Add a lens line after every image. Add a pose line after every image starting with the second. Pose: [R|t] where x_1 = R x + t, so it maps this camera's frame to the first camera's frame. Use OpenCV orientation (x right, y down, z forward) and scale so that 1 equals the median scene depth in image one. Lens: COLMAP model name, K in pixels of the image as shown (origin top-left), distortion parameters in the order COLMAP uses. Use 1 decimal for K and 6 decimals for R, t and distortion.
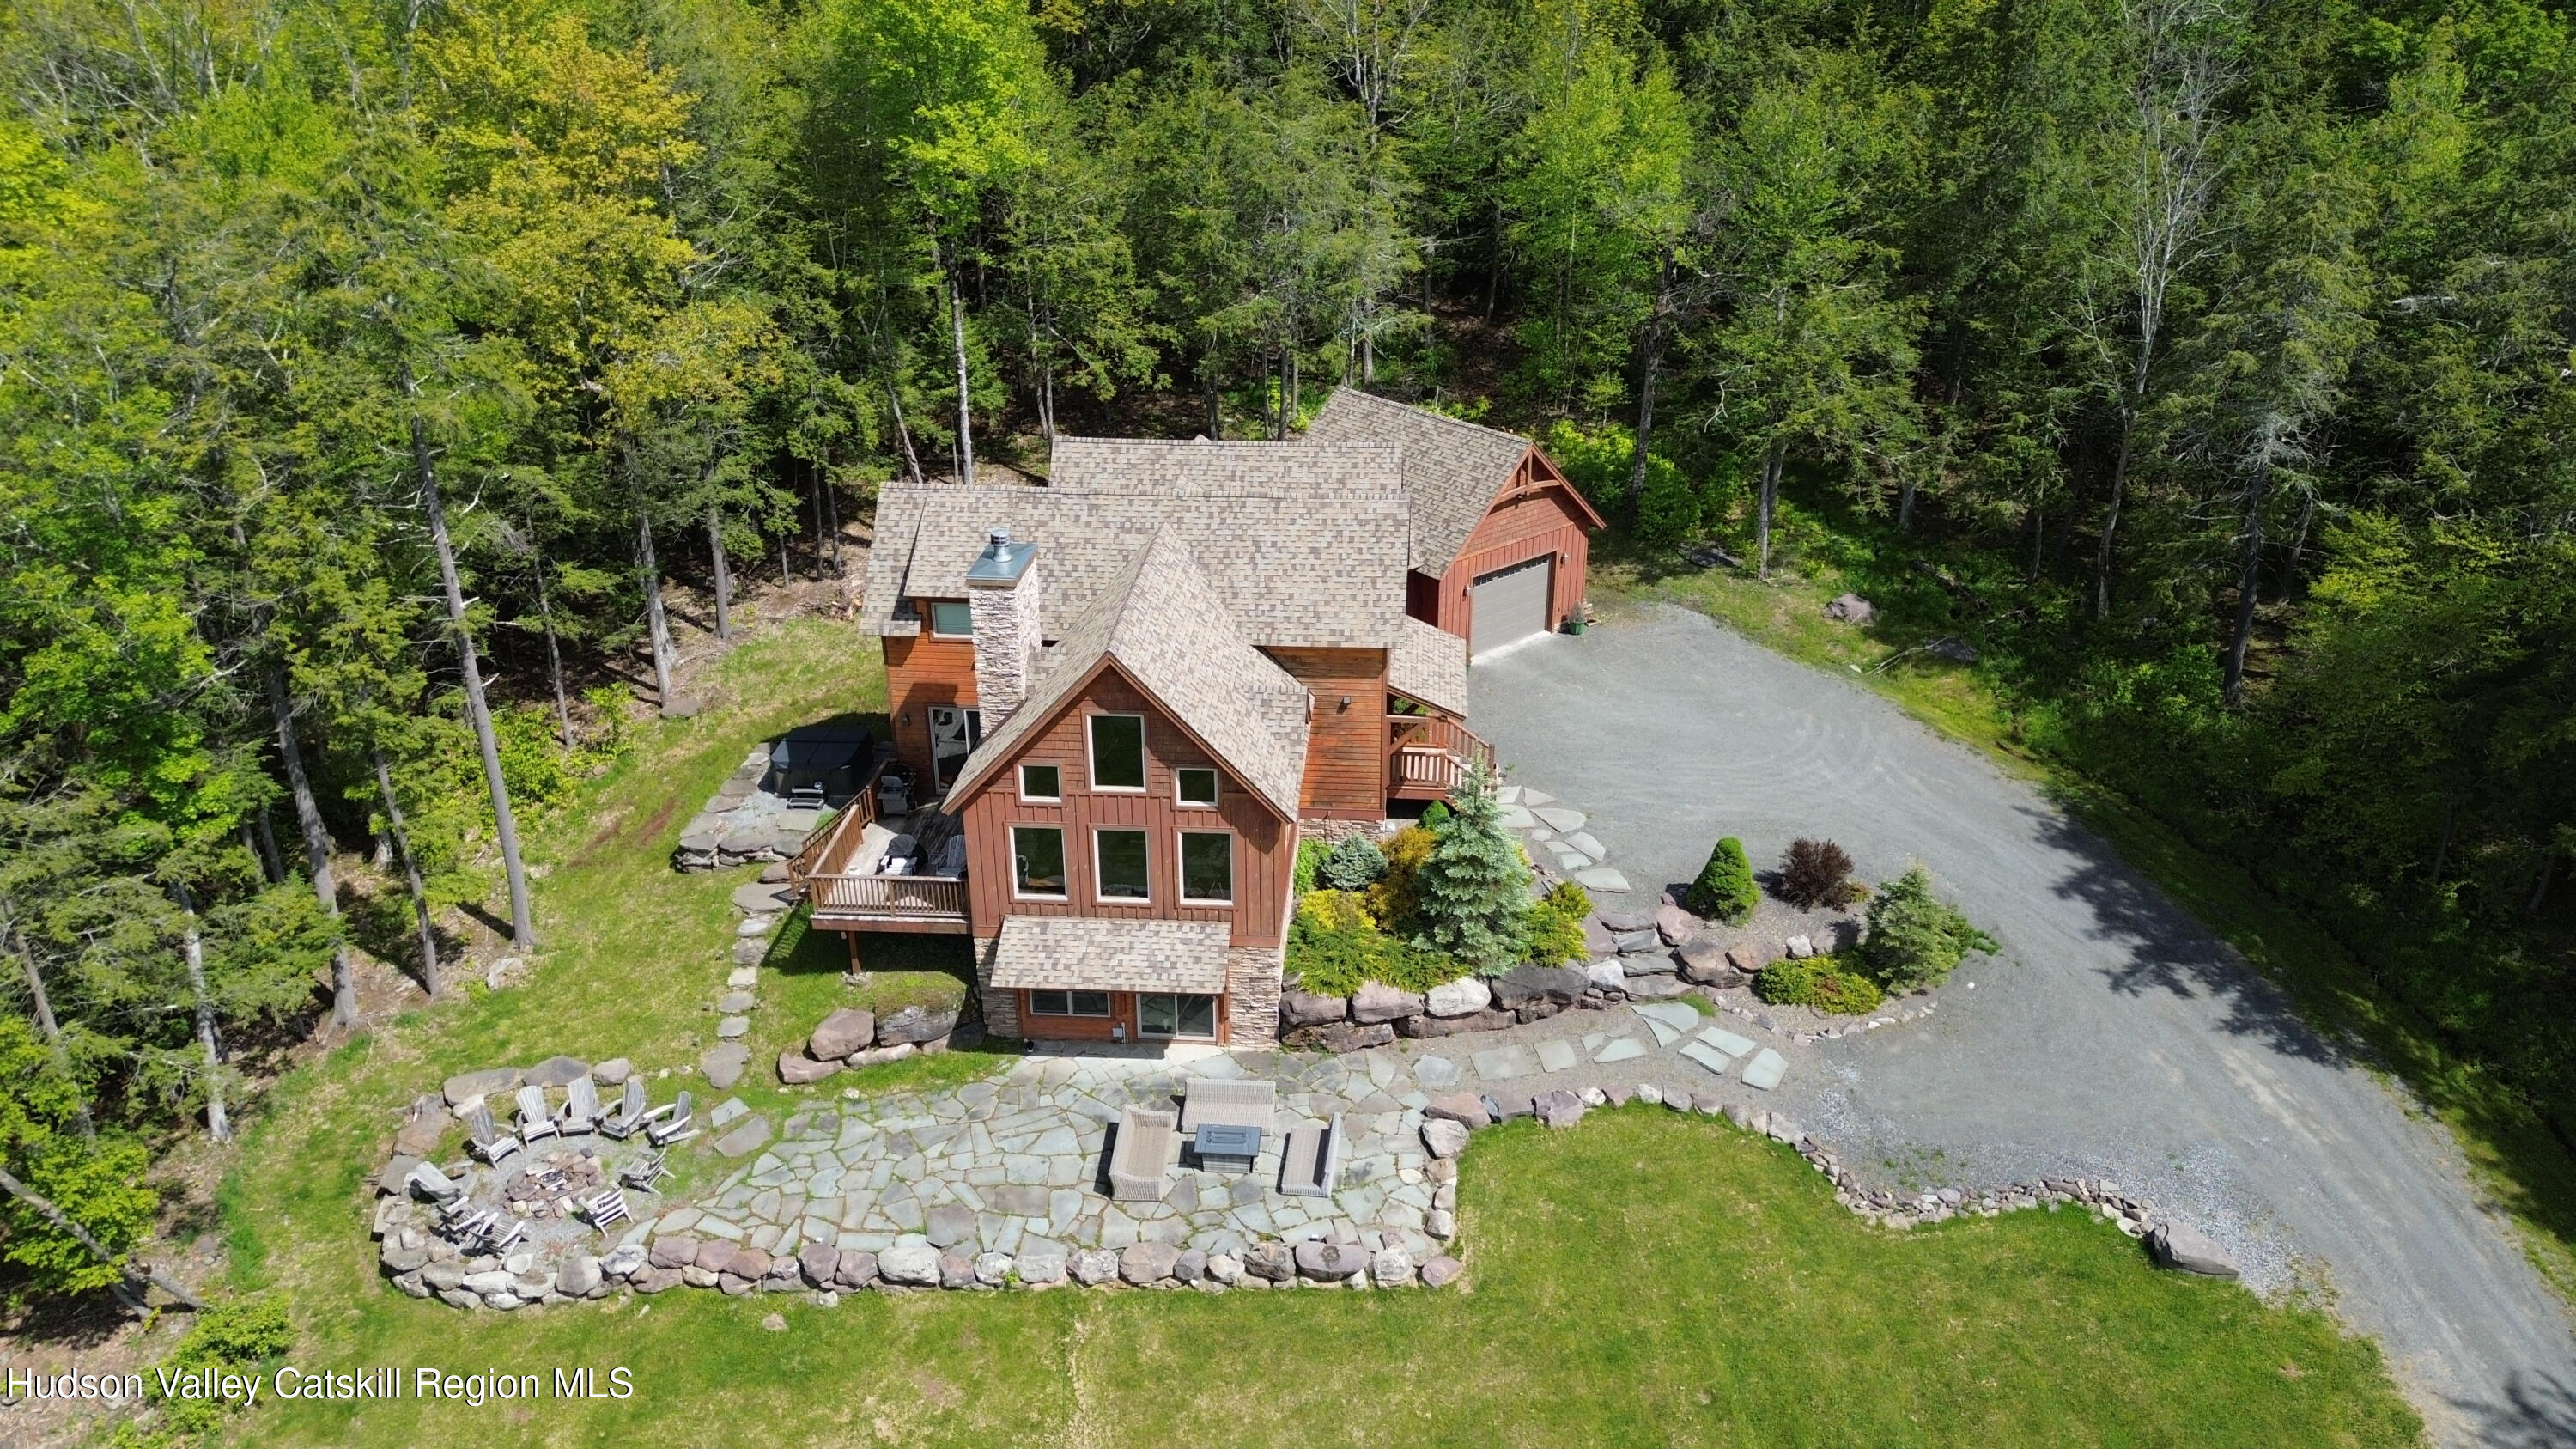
lens RADIAL K [[1830.8, 0, 1286.2], [0, 1830.8, 712.4], [0, 0, 1]] dist [0.081561, -0.070417]
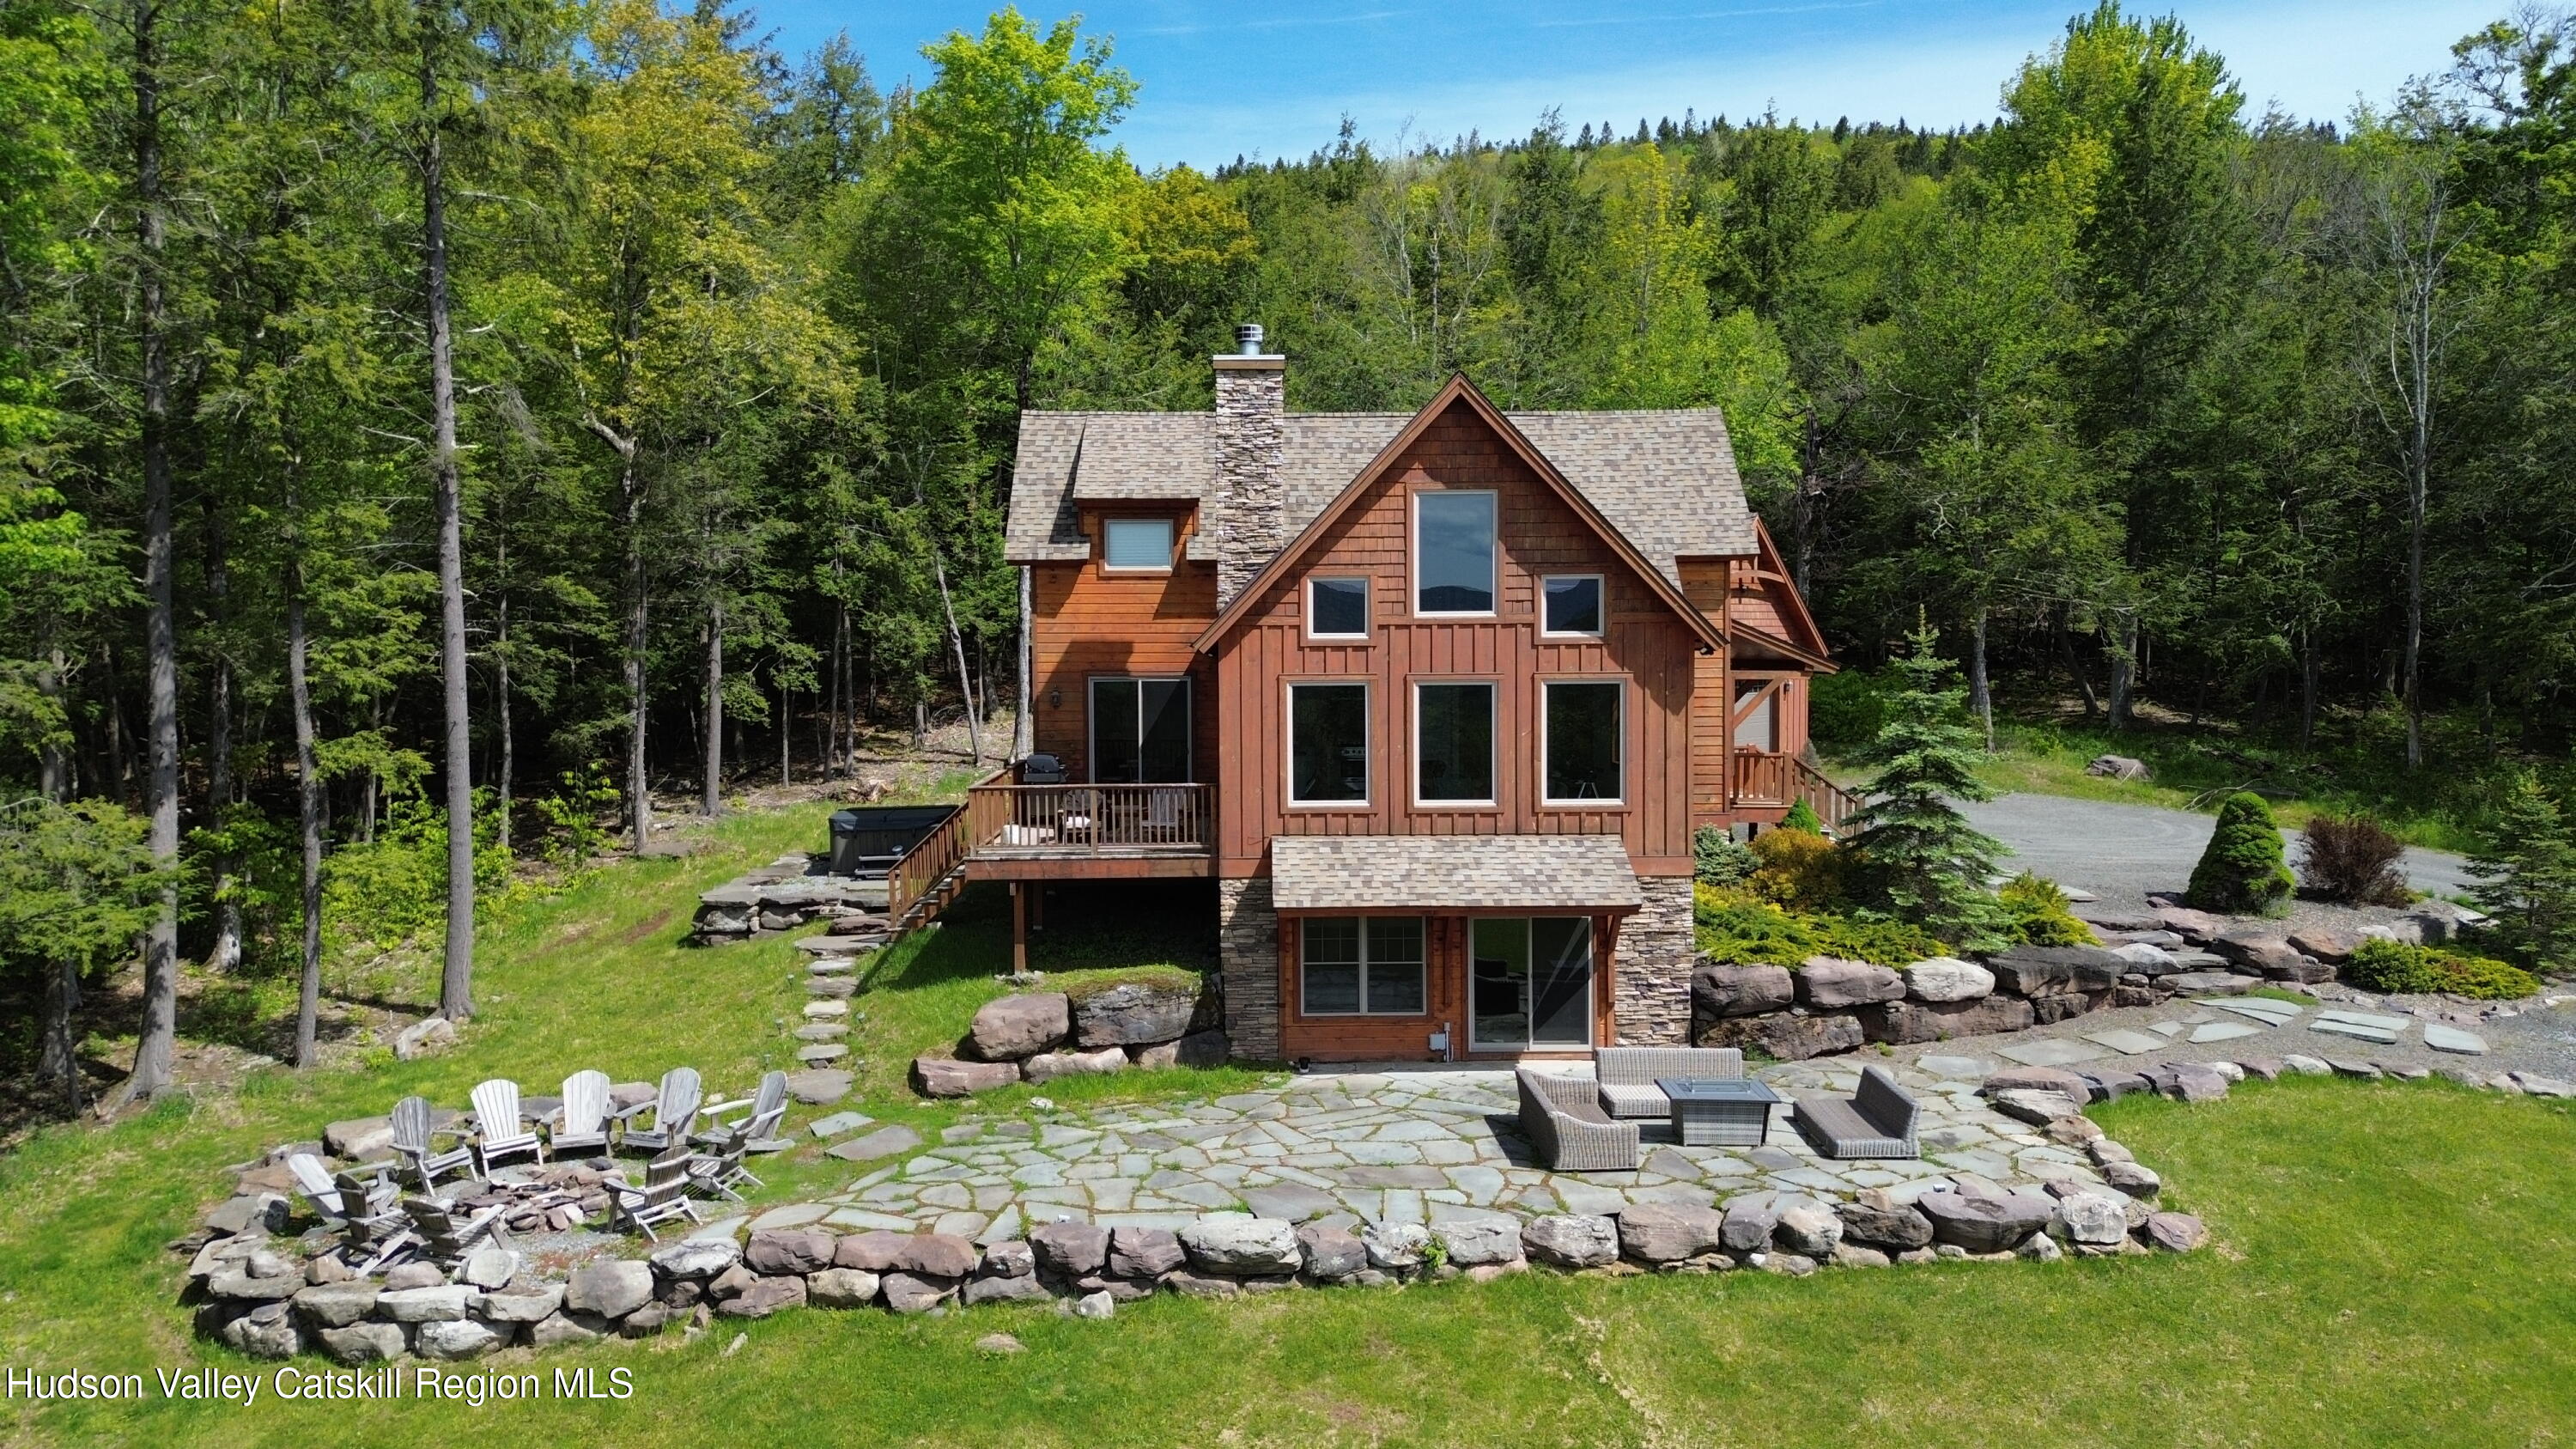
lens RADIAL K [[1815.0, 0, 1288.0], [0, 1815.0, 724.5], [0, 0, 1]] dist [0.086765, -0.095853]
pose [[0.994674, -0.005010, 0.102953, -0.210122], [0.043084, 0.927587, -0.371116, 0.307502], [-0.093639, 0.373575, 0.922862, 0.385138]]
